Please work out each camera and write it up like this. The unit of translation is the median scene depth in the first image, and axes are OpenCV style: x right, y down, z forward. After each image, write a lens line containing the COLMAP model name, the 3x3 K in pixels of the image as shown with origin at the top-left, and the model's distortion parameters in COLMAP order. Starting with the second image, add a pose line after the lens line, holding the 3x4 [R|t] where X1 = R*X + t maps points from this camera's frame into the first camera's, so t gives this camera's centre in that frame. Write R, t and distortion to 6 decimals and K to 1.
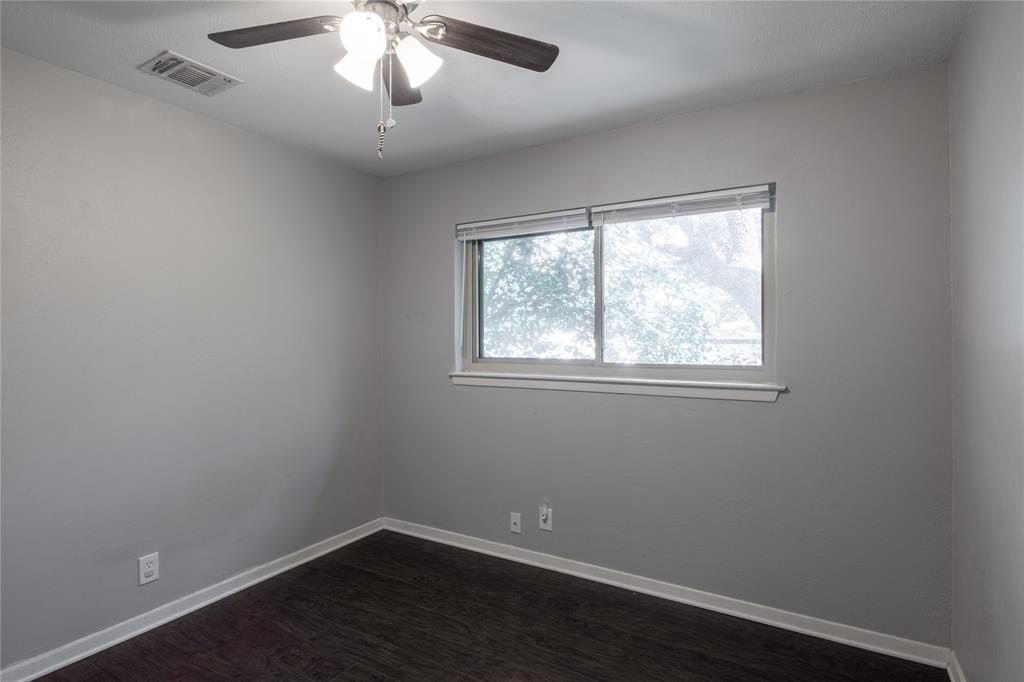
lens RADIAL K [[519.5, 0, 515.9], [0, 519.5, 339.0], [0, 0, 1]] dist [-0.004106, -0.000774]
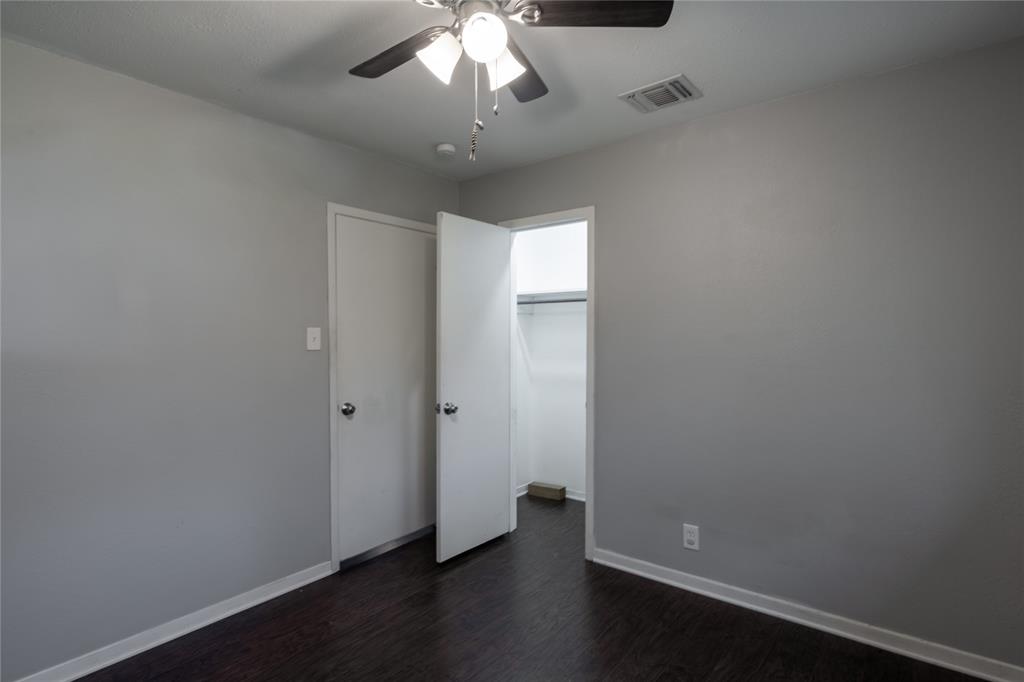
lens RADIAL K [[519.5, 0, 514.6], [0, 519.5, 338.6], [0, 0, 1]] dist [-0.004106, -0.000774]
pose [[-0.151788, 0.003601, -0.988406, 0.452351], [0.010553, 0.999942, 0.002023, 0.000468], [0.988357, -0.010124, -0.151817, 0.755784]]
